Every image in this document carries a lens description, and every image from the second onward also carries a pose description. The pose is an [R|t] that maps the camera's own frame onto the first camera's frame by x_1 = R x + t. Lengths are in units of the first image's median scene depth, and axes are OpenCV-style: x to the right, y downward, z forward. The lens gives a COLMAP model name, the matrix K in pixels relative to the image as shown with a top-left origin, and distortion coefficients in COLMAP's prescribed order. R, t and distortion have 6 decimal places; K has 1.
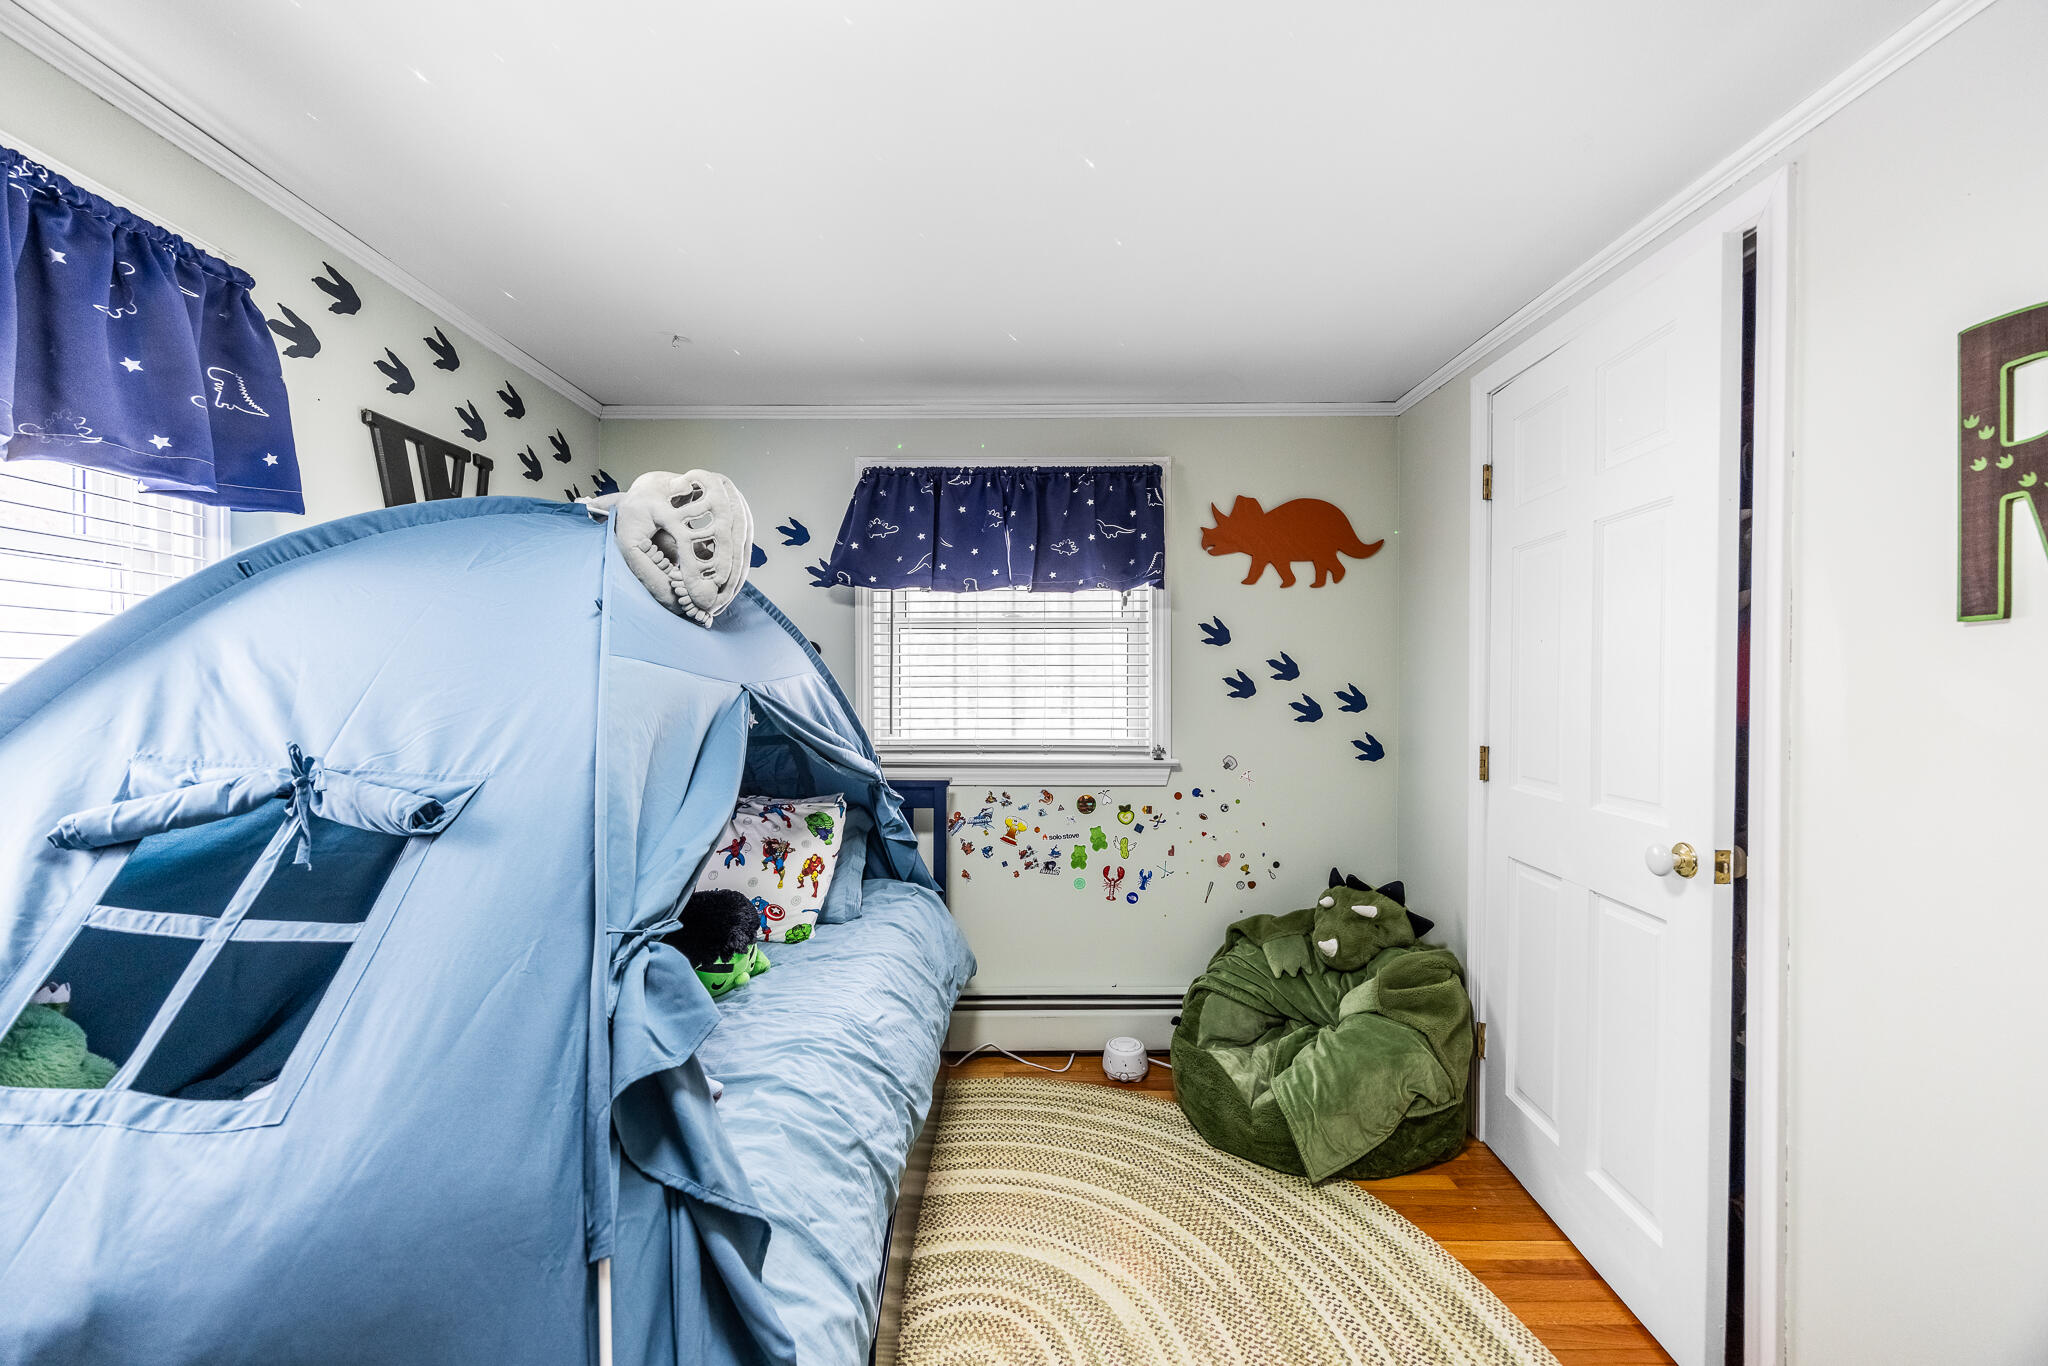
lens RADIAL K [[794.6, 0, 1032.9], [0, 794.6, 700.0], [0, 0, 1]] dist [-0.002246, 0.000008]
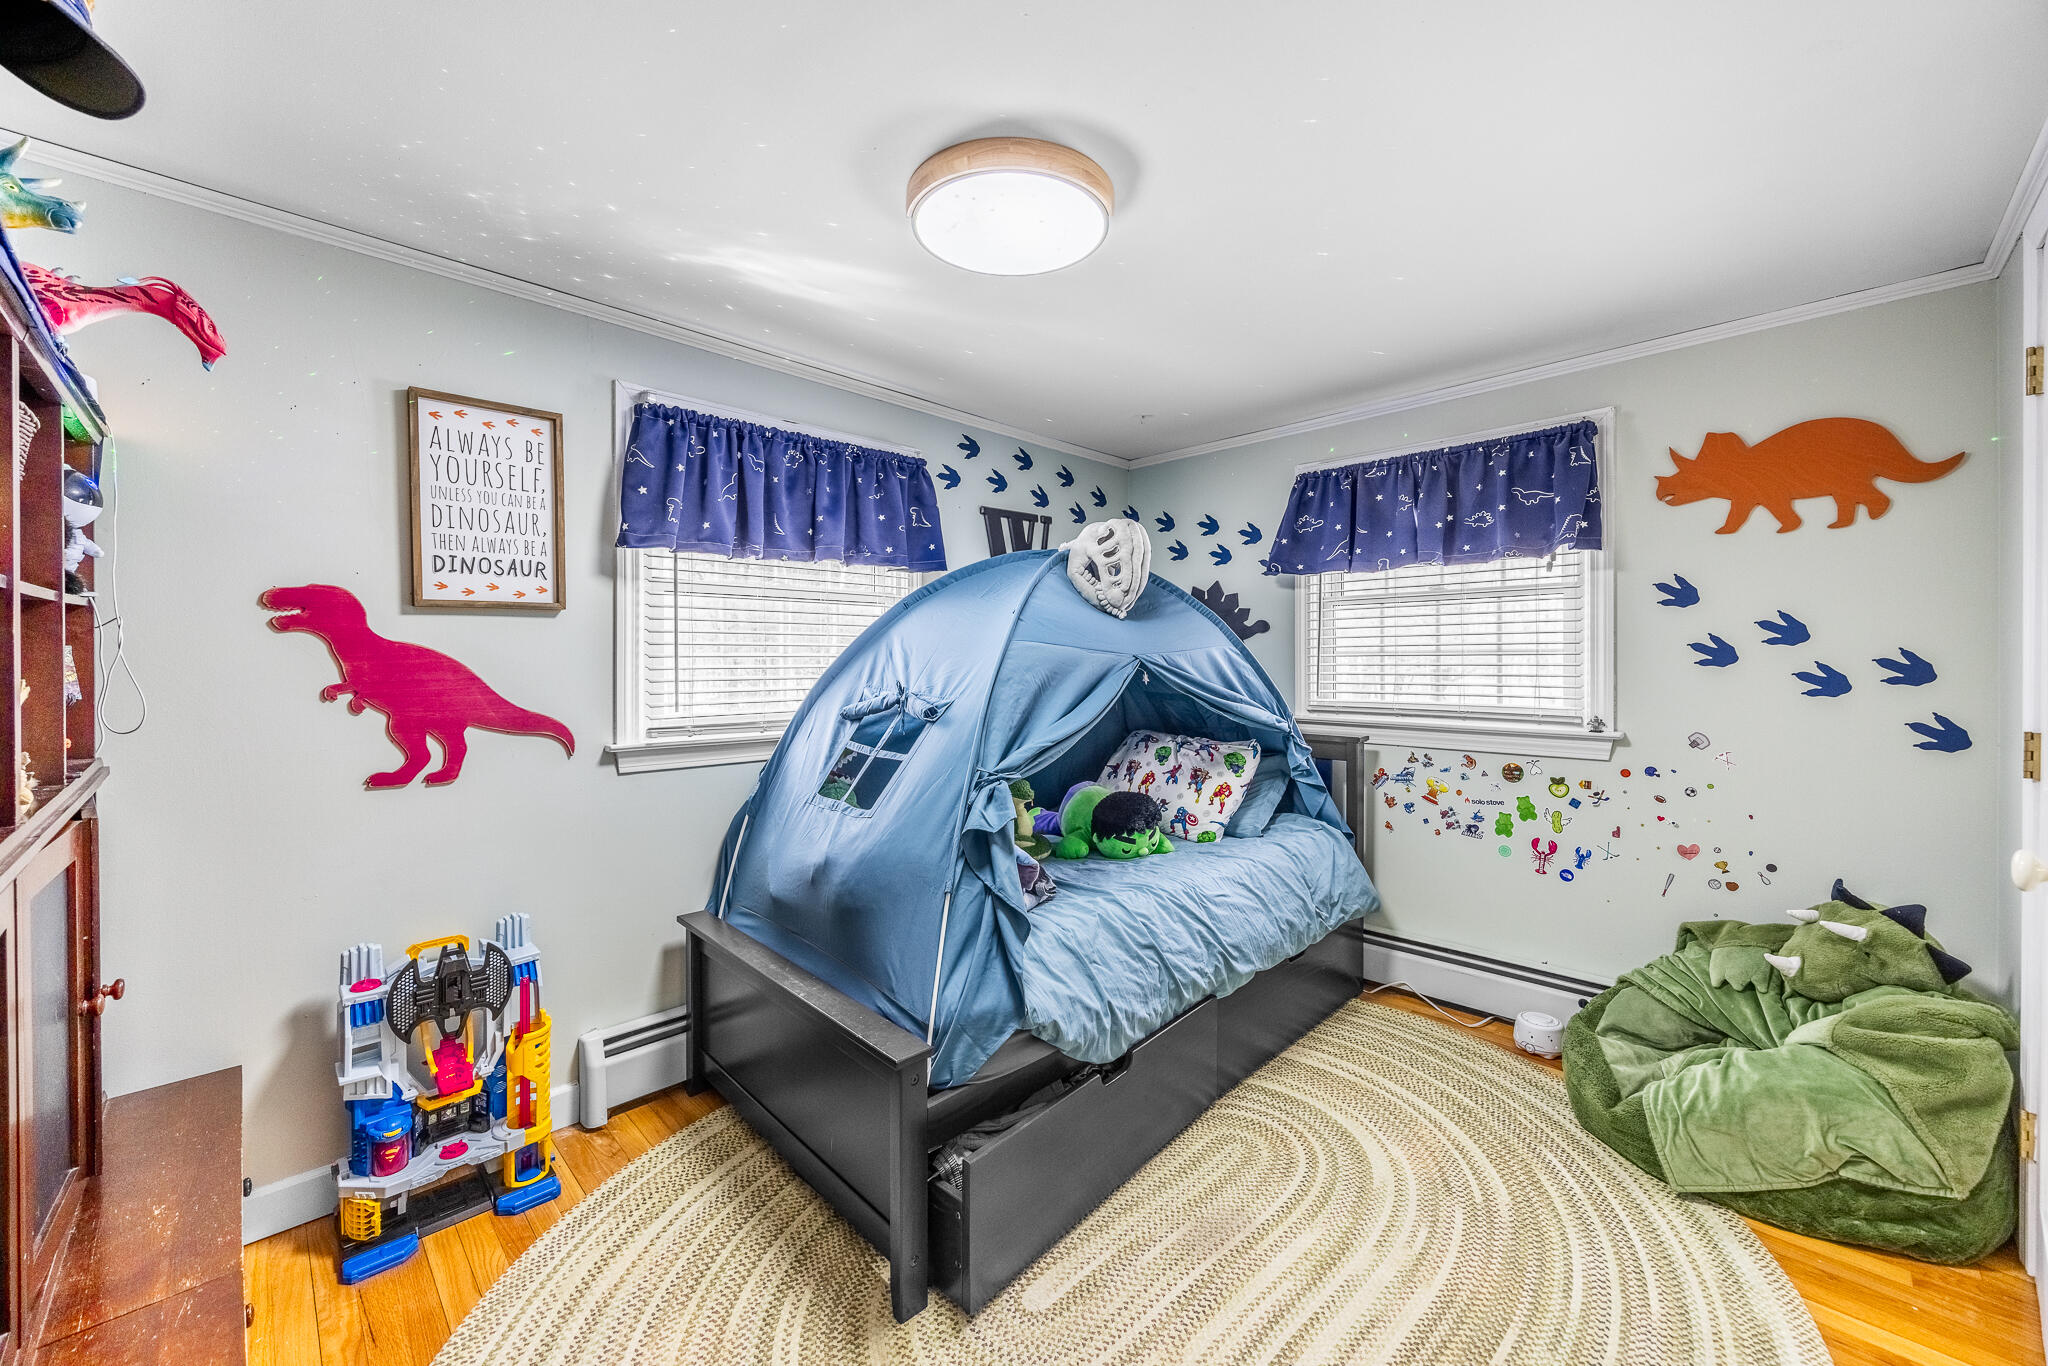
lens RADIAL K [[794.6, 0, 1018.7], [0, 794.6, 666.4], [0, 0, 1]] dist [-0.002246, 0.000008]
pose [[0.696399, 0.003008, -0.717649, 0.425826], [-0.006853, 0.999973, -0.002458, 0.005692], [0.717622, 0.006630, 0.696401, -0.169024]]
